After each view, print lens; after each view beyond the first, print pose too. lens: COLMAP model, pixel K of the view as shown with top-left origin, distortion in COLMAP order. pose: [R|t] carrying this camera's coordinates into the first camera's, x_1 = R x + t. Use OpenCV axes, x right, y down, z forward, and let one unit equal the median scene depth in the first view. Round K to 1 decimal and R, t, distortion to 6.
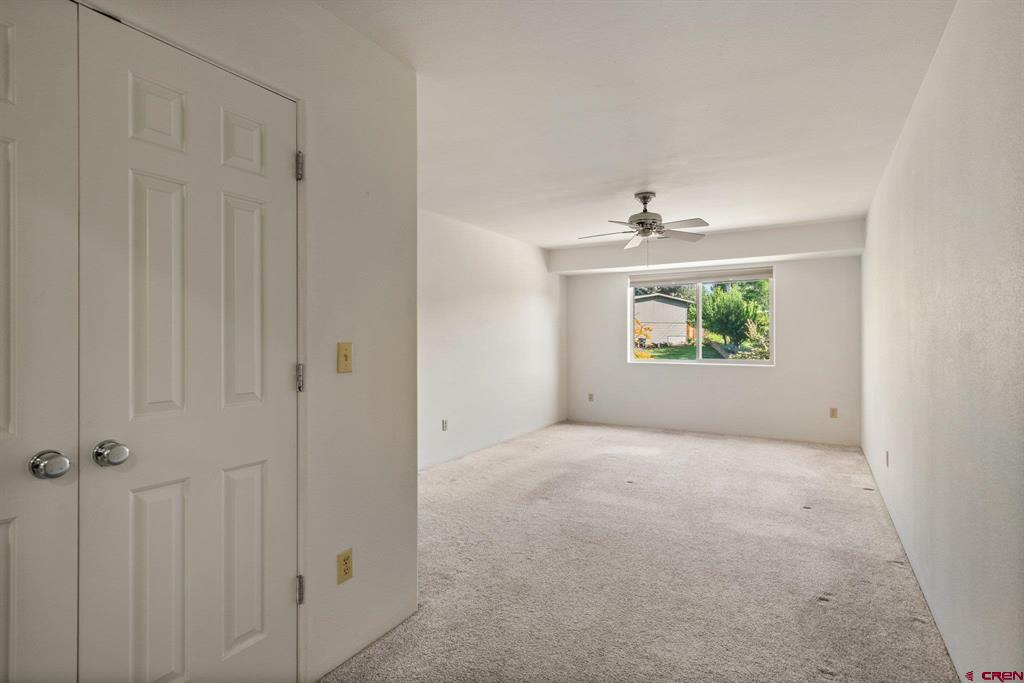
lens RADIAL K [[491.4, 0, 510.6], [0, 491.4, 337.9], [0, 0, 1]] dist [0.010008, 0.000034]
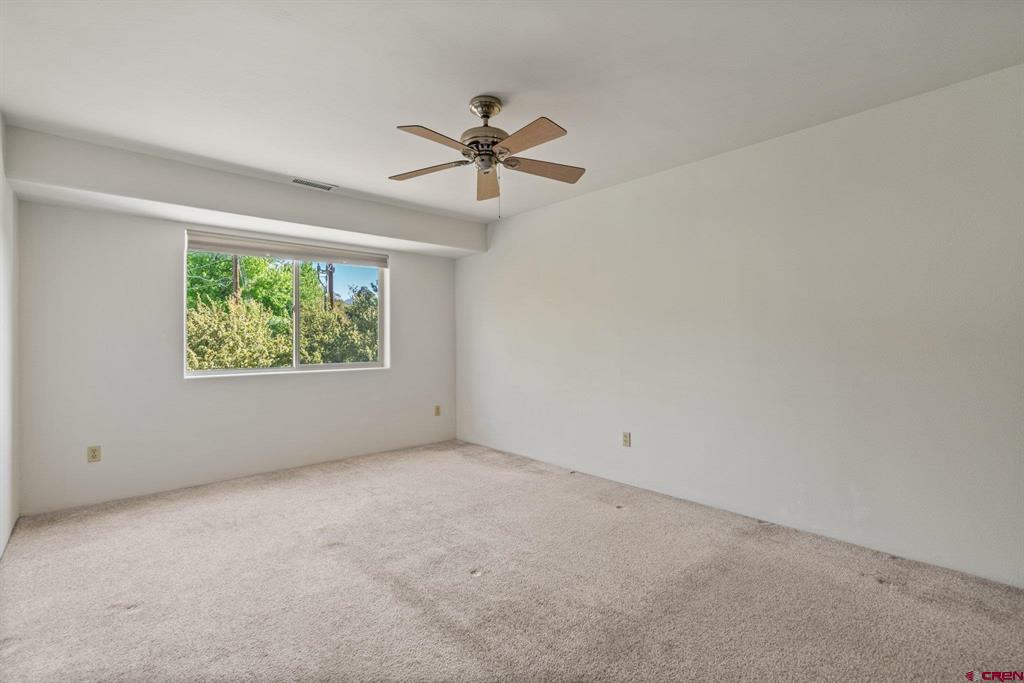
lens RADIAL K [[467.3, 0, 509.2], [0, 467.3, 337.9], [0, 0, 1]] dist [-0.003798, 0.000656]
pose [[0.299472, 0.004312, 0.954095, -0.196469], [0.007530, 0.999948, -0.006883, 0.010395], [-0.954076, 0.009246, 0.299423, 0.540489]]
